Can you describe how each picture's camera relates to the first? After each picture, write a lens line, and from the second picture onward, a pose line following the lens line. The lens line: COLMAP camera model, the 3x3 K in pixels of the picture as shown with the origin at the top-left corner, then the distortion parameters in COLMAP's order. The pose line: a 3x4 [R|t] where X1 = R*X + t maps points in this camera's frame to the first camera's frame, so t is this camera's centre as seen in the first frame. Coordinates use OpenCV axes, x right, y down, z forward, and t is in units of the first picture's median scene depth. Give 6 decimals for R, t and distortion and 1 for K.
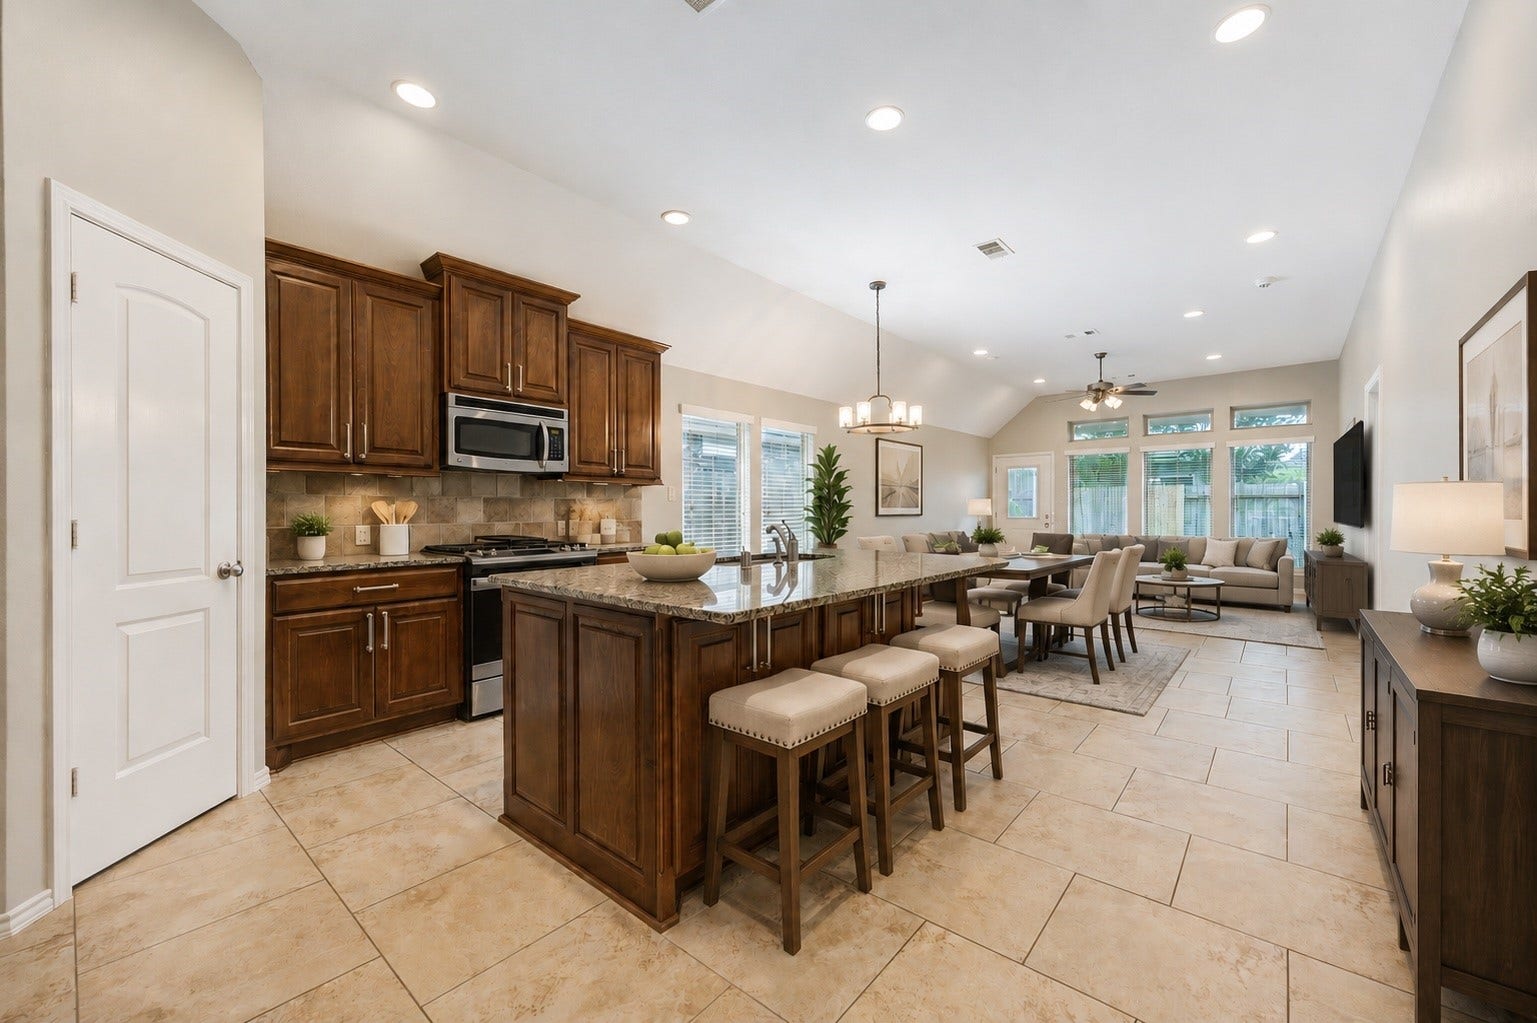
lens RADIAL K [[609.9, 0, 774.5], [0, 609.9, 512.8], [0, 0, 1]] dist [0.011137, -0.000273]
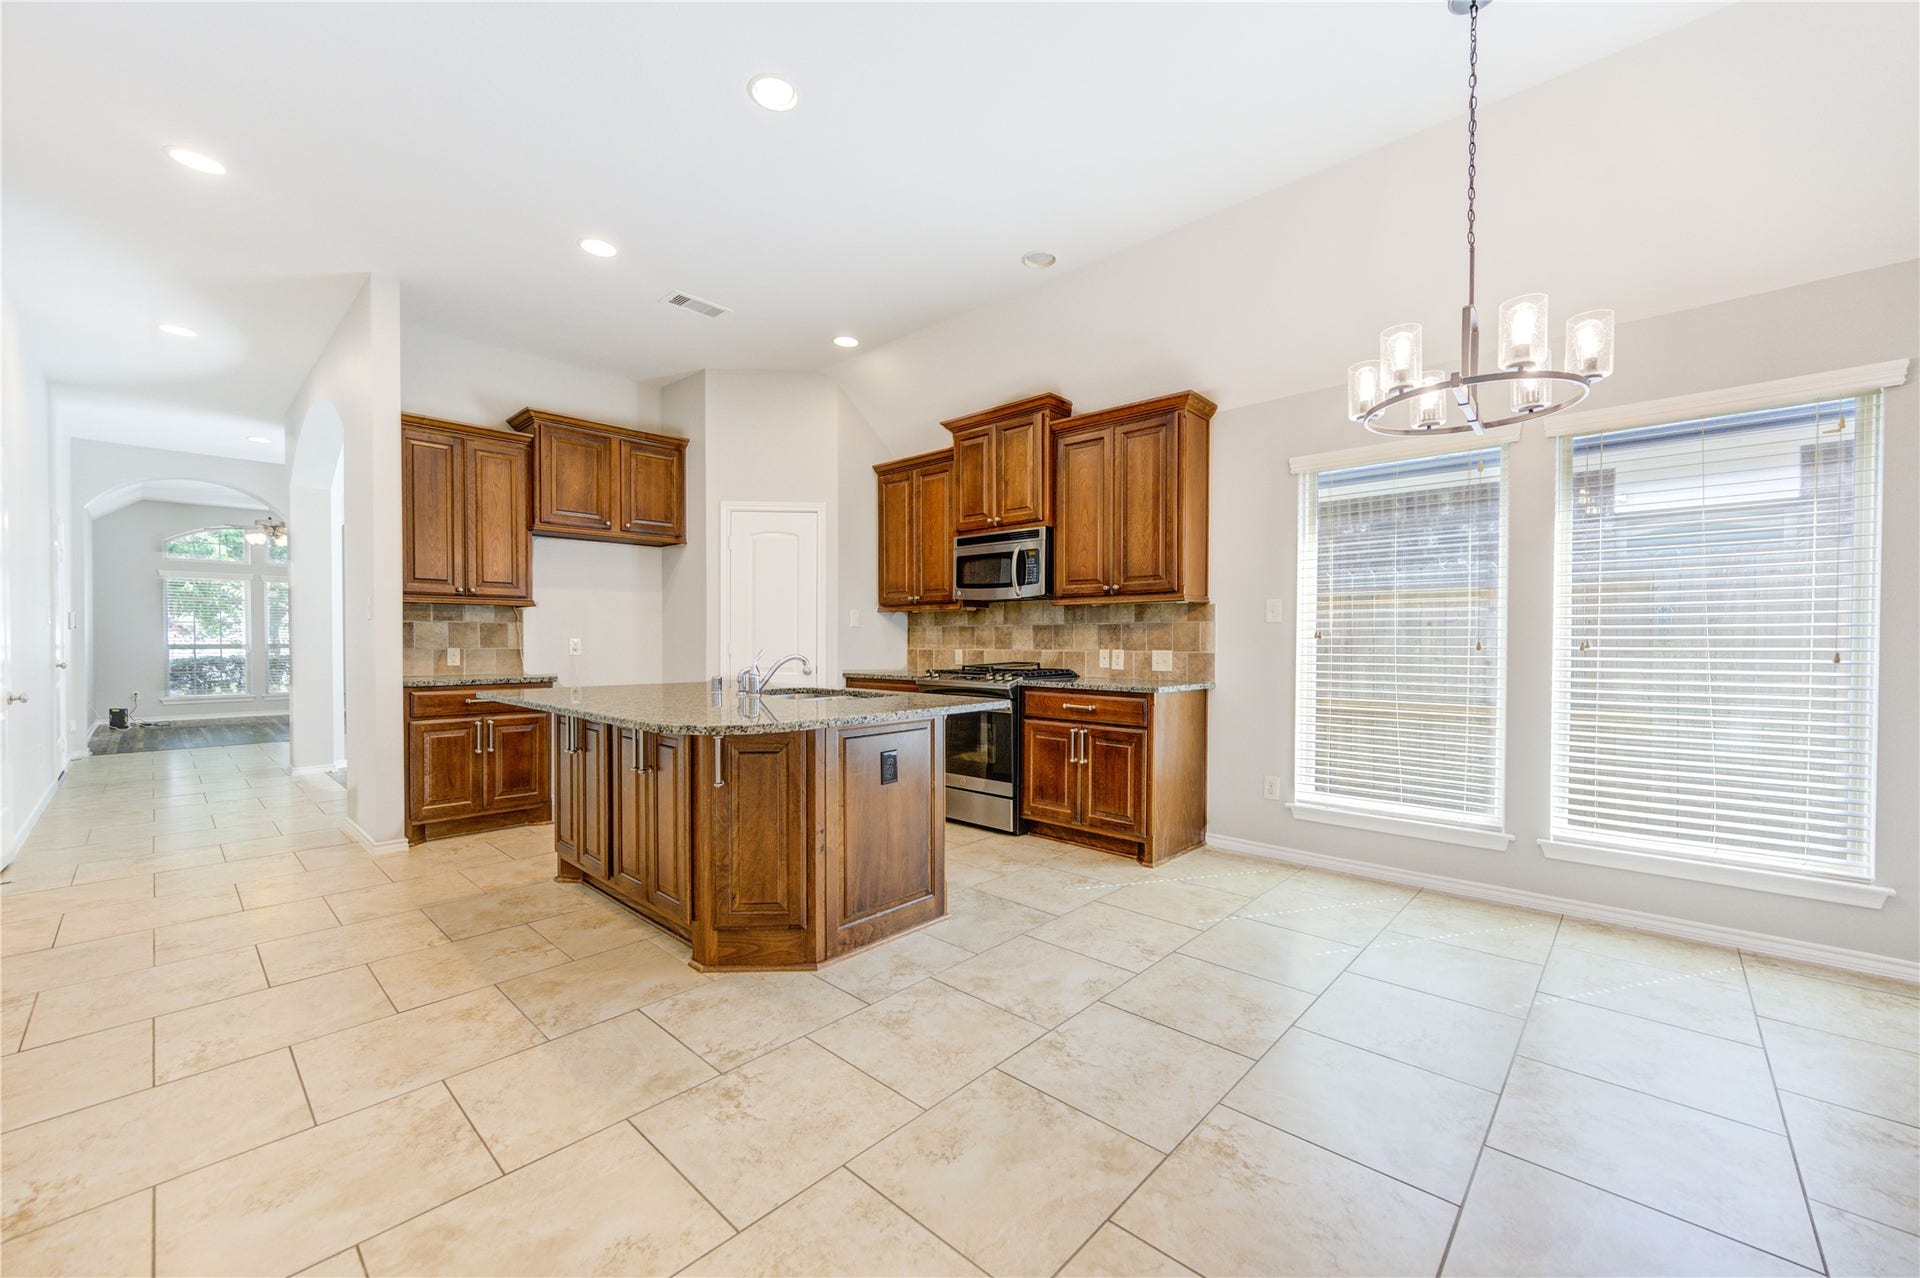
lens RADIAL K [[746.1, 0, 964.9], [0, 746.1, 662.1], [0, 0, 1]] dist [-0.000917, 0.000033]
pose [[-0.048492, 0.036245, -0.998166, 0.793734], [-0.003036, 0.999331, 0.036435, -0.008687], [0.998819, 0.004797, -0.048350, 0.962557]]
